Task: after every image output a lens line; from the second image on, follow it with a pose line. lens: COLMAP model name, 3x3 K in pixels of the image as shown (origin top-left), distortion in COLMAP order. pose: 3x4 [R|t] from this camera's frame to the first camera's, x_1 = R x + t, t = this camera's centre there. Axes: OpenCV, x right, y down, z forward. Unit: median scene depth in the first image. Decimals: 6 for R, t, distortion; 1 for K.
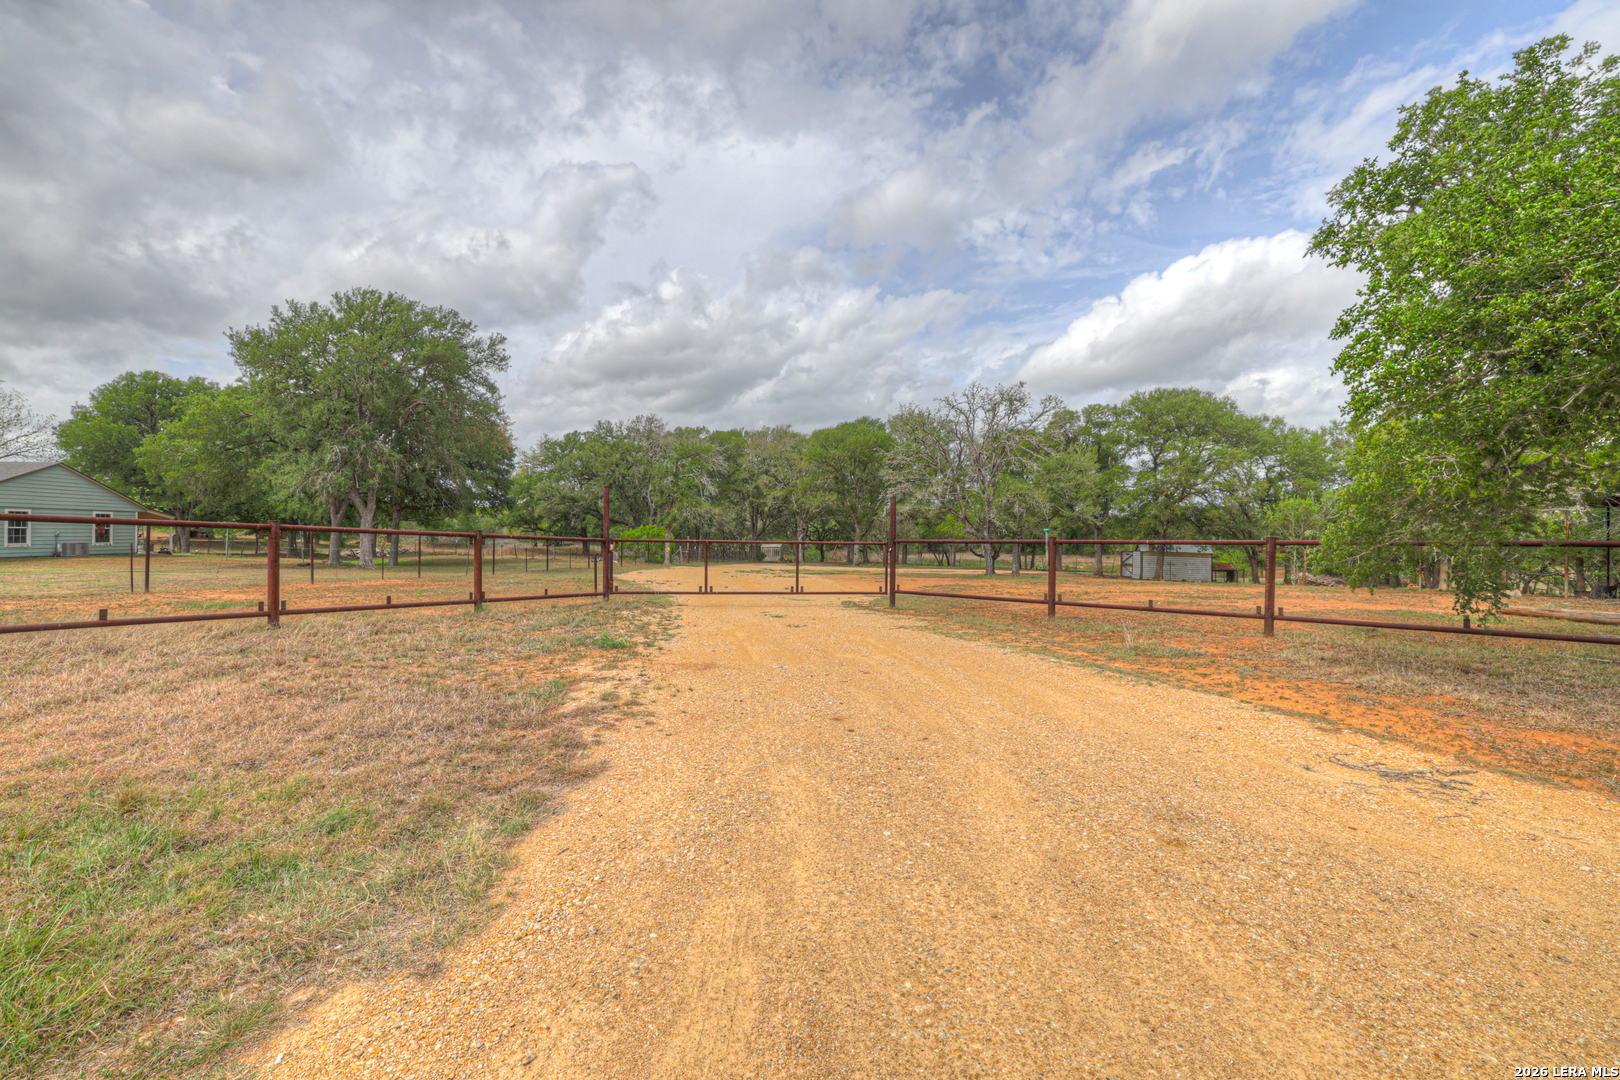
lens RADIAL K [[809.0, 0, 810.0], [0, 809.0, 540.0], [0, 0, 1]] dist [0.000237, 0.000022]
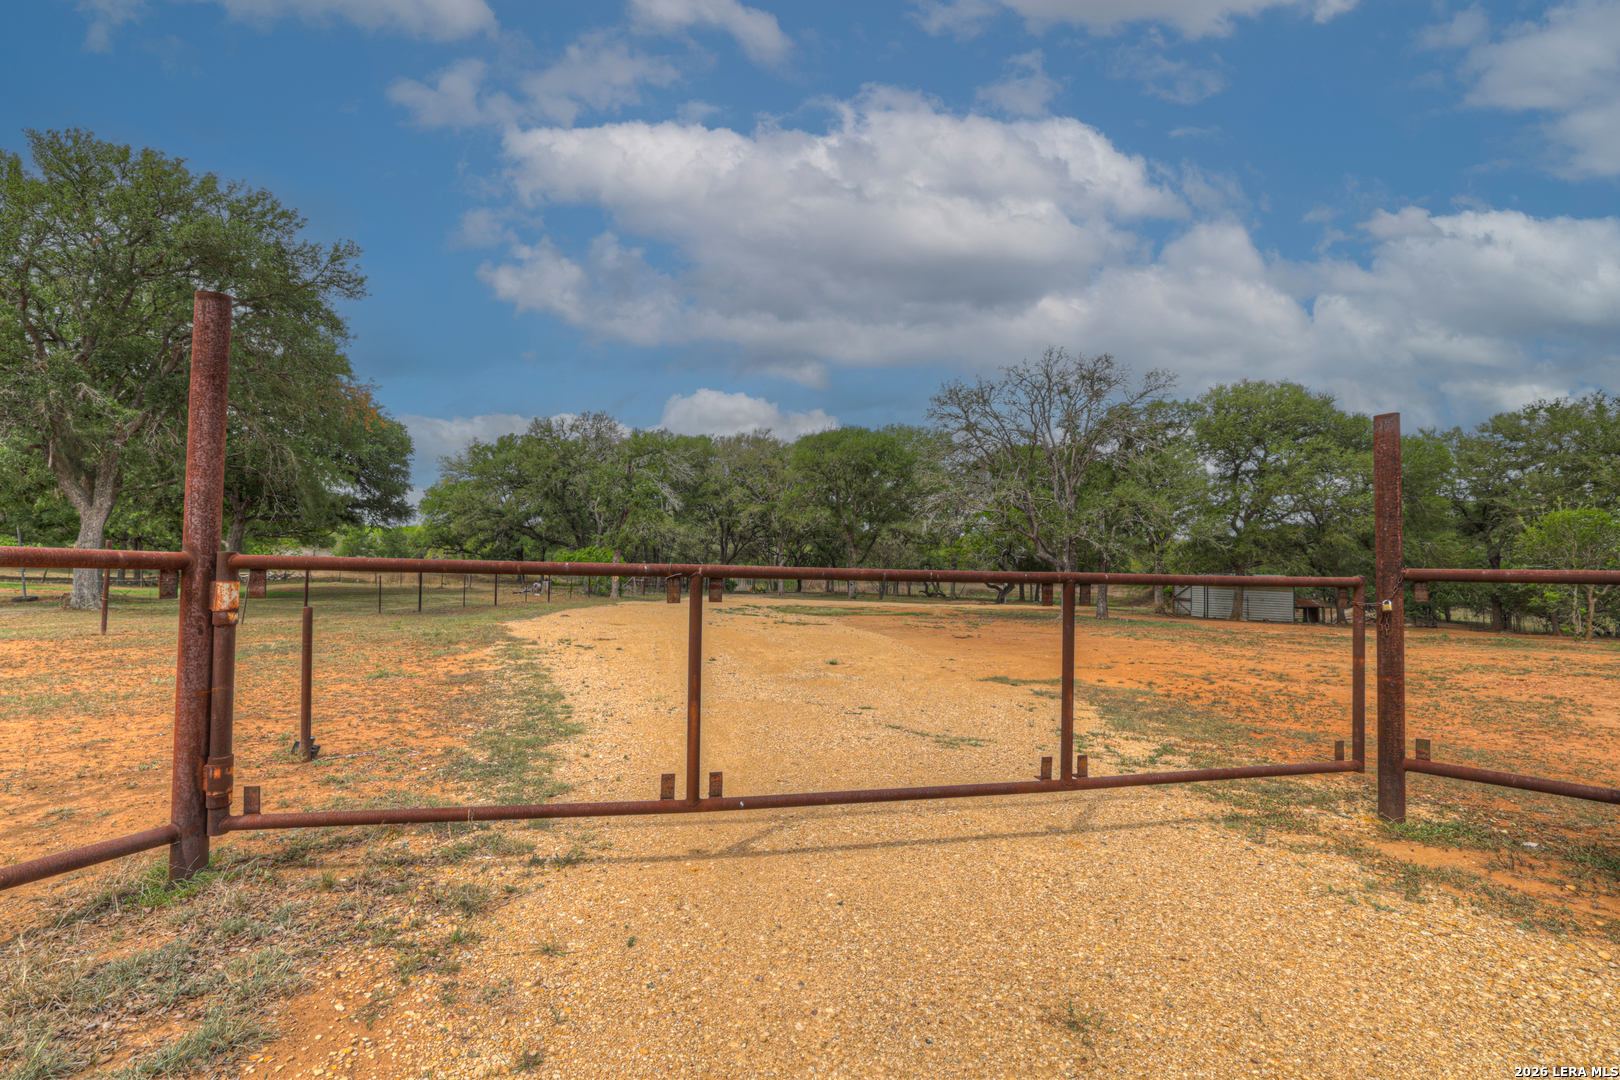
lens RADIAL K [[809.0, 0, 810.0], [0, 809.0, 540.0], [0, 0, 1]] dist [0.000237, 0.000022]
pose [[0.998729, 0.009681, 0.049459, -0.026650], [-0.008064, 0.999430, -0.032787, 0.000114], [-0.049748, 0.032347, 0.998238, 0.190651]]
